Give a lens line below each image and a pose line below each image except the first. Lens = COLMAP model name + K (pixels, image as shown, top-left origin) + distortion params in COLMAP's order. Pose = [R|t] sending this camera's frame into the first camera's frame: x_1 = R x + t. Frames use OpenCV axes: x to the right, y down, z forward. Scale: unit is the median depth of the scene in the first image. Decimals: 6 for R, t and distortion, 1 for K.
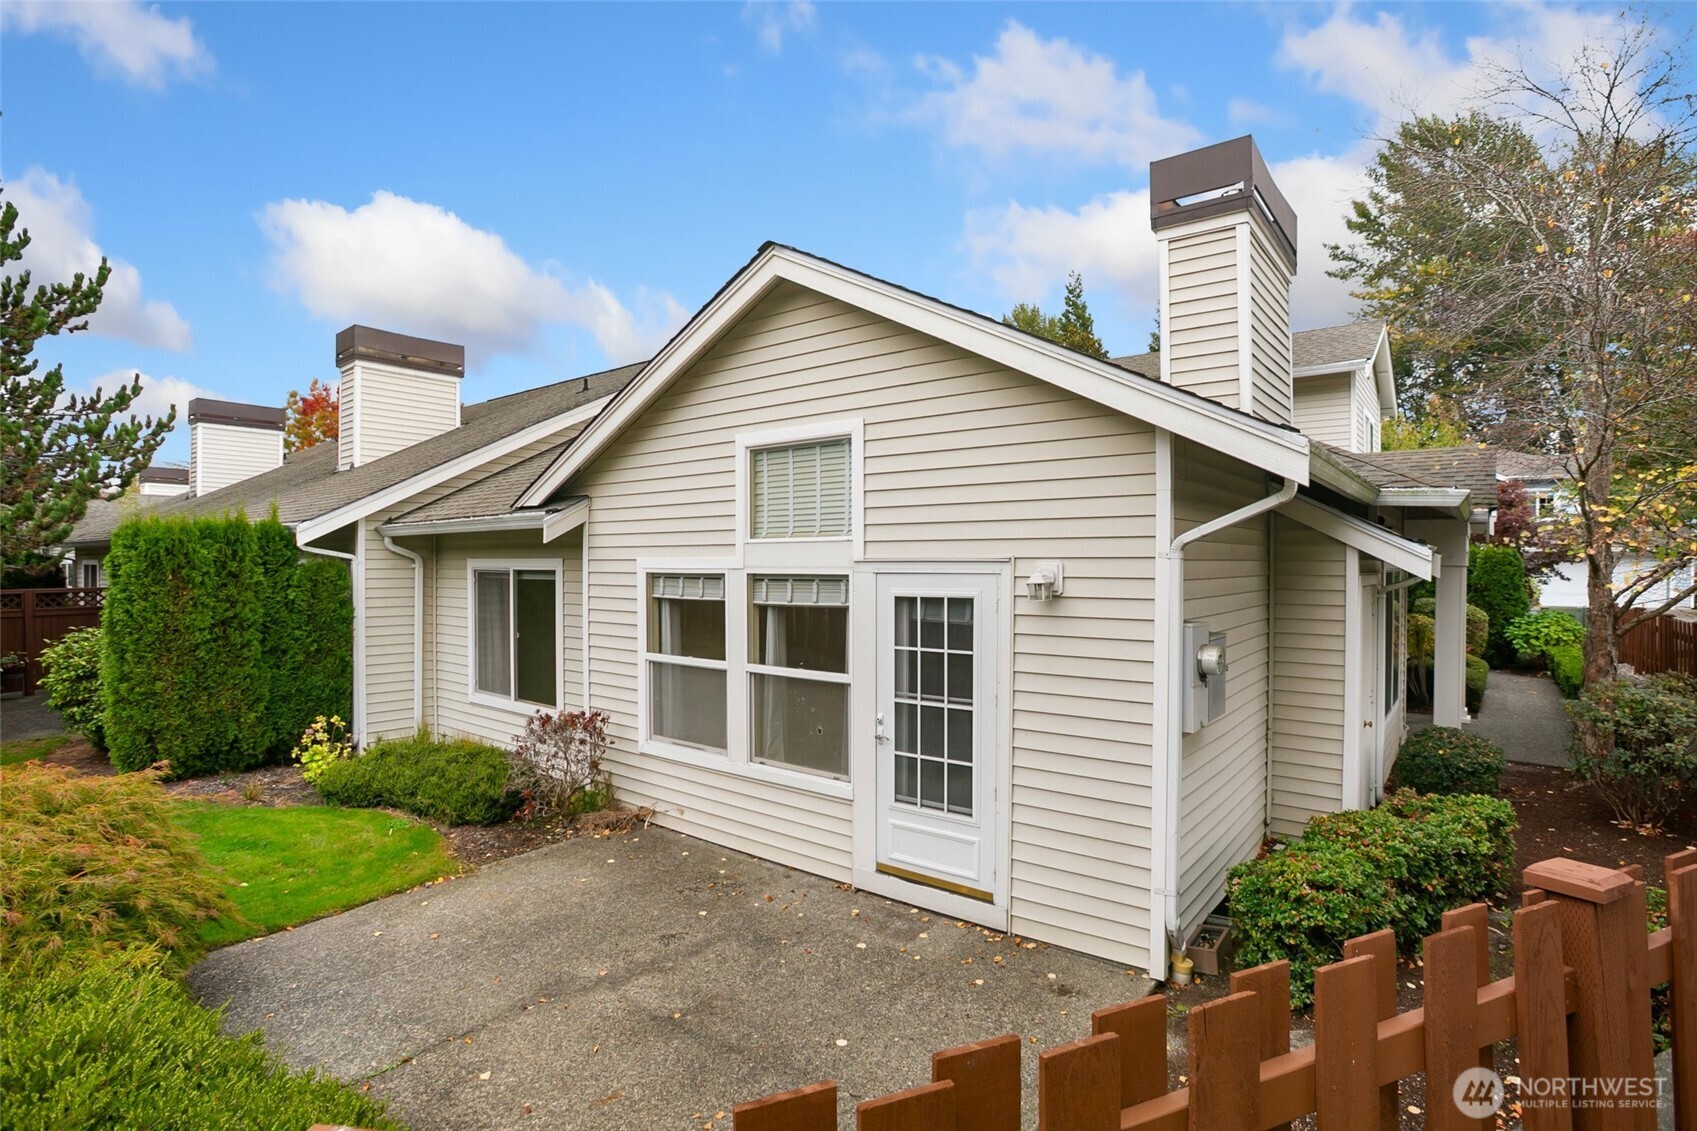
lens RADIAL K [[824.6, 0, 850.5], [0, 824.6, 564.9], [0, 0, 1]] dist [-0.062573, 0.021371]
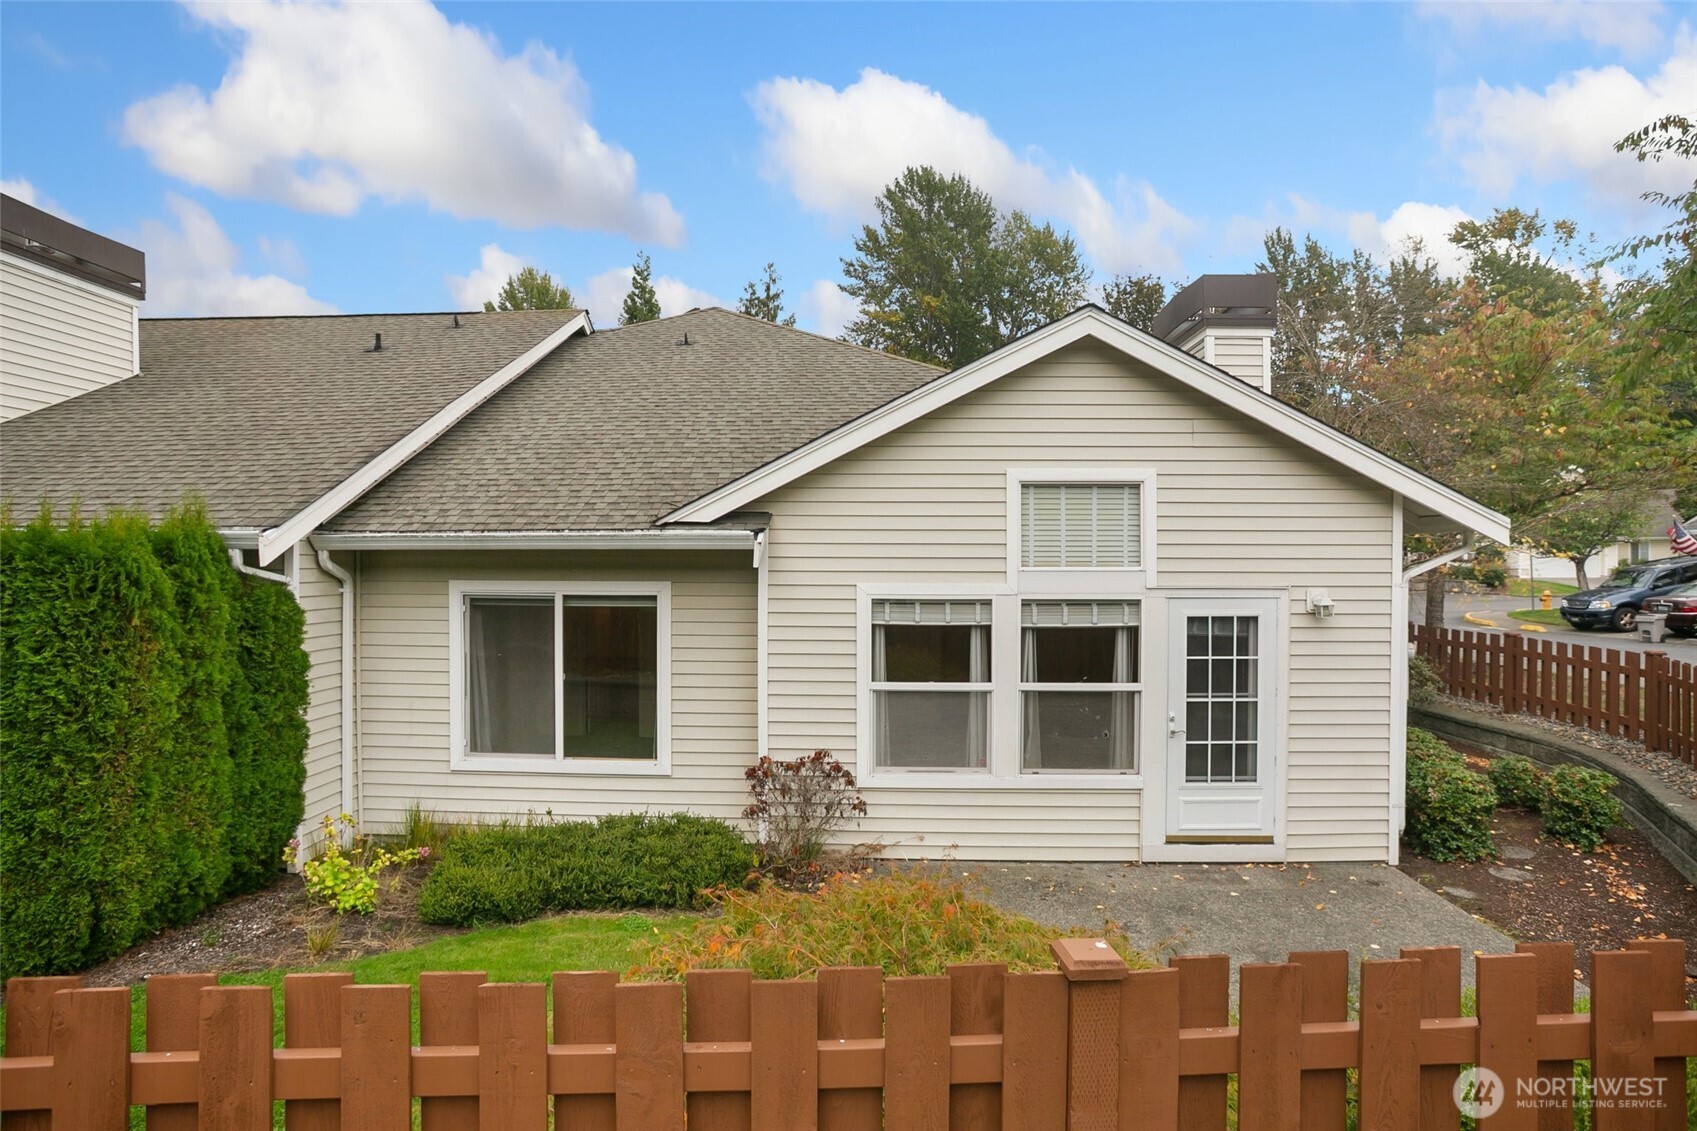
lens RADIAL K [[897.6, 0, 846.6], [0, 897.6, 562.8], [0, 0, 1]] dist [-0.043007, 0.000433]
pose [[0.809687, -0.001363, 0.586861, -1.093666], [-0.001085, 0.999992, 0.003819, -0.045169], [-0.586862, -0.003729, 0.809679, 0.204874]]
